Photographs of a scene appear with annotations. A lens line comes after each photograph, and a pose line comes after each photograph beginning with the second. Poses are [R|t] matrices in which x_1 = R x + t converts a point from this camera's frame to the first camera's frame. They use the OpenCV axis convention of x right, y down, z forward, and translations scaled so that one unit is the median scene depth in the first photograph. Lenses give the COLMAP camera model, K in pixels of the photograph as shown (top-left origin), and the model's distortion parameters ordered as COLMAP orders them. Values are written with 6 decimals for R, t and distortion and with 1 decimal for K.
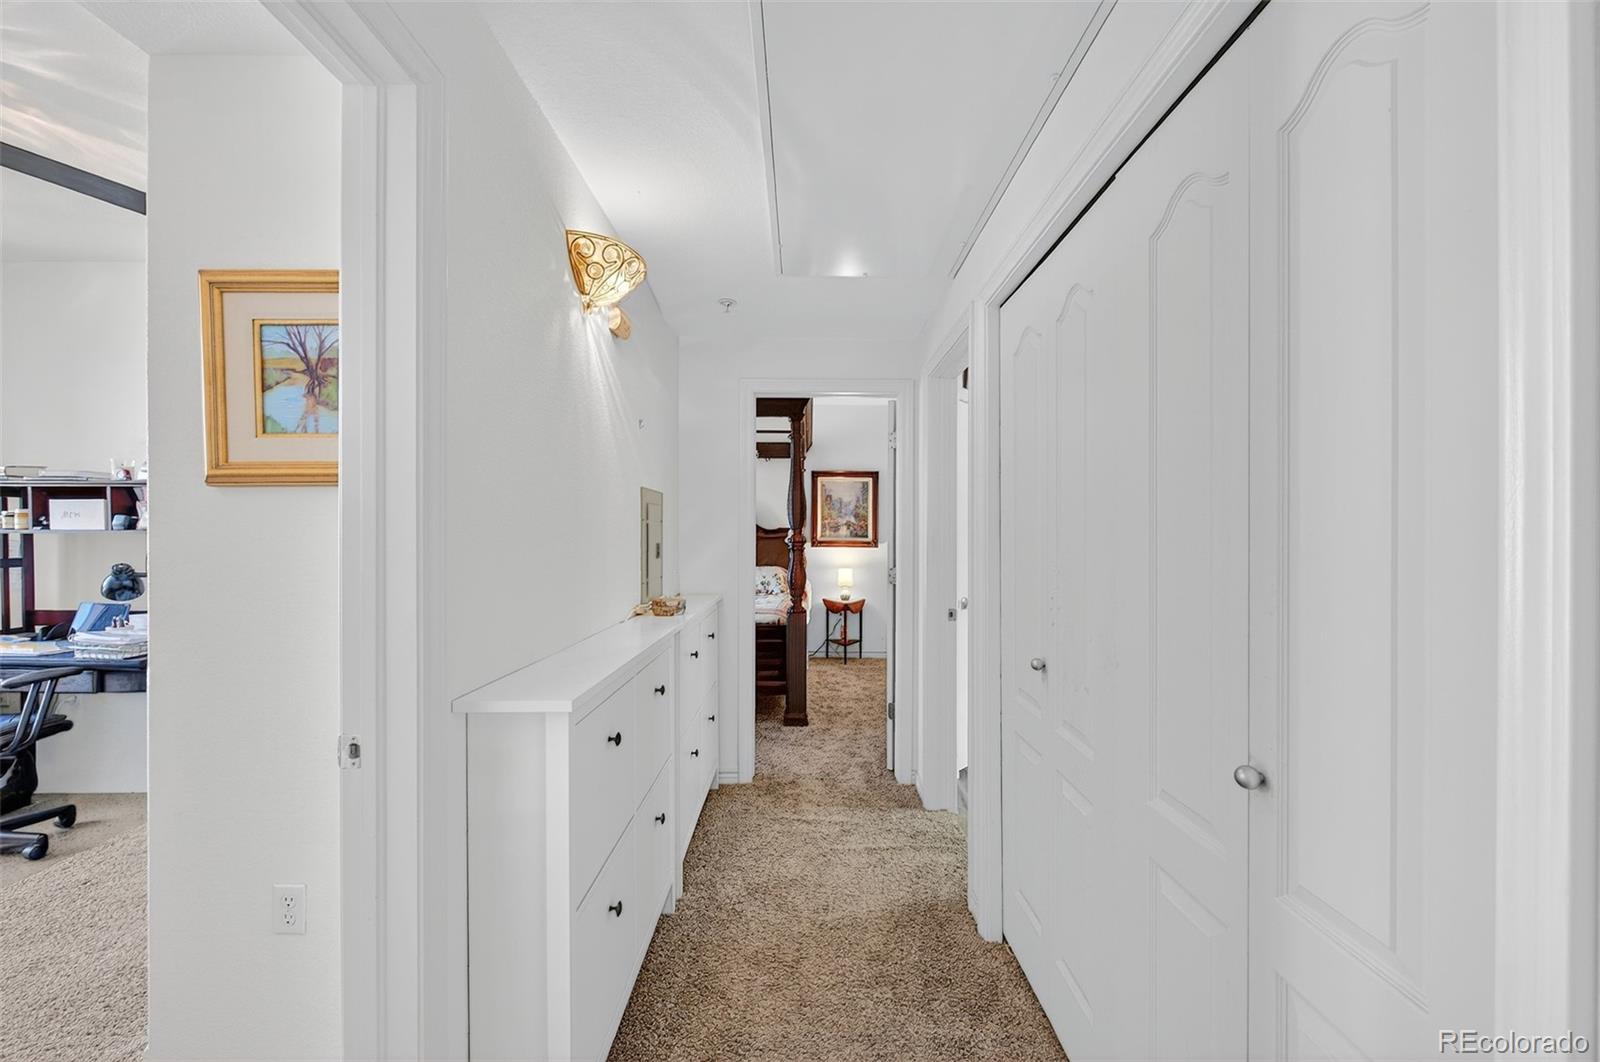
lens RADIAL K [[632.2, 0, 806.8], [0, 632.2, 538.7], [0, 0, 1]] dist [-0.001345, -0.000077]
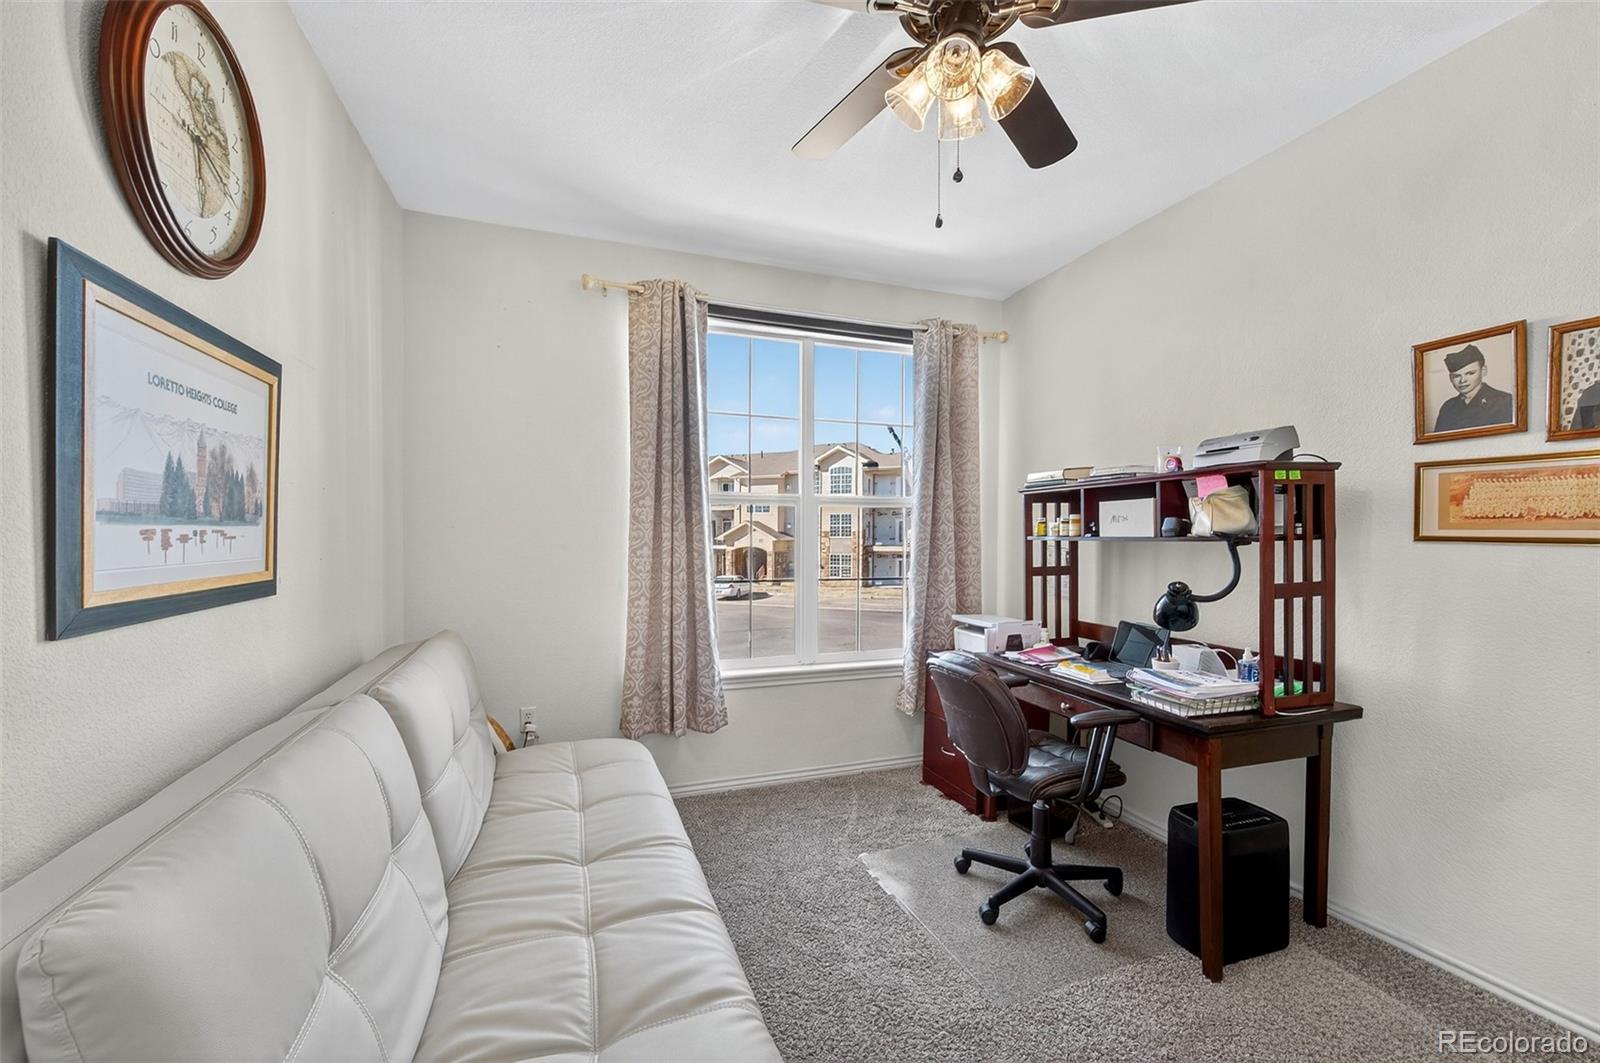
lens RADIAL K [[632.2, 0, 800.5], [0, 632.2, 537.4], [0, 0, 1]] dist [-0.001345, -0.000077]
pose [[0.323598, -0.000598, -0.946194, -0.503464], [-0.008915, 0.999953, -0.003680, -0.006266], [0.946153, 0.009626, 0.323578, 0.323514]]
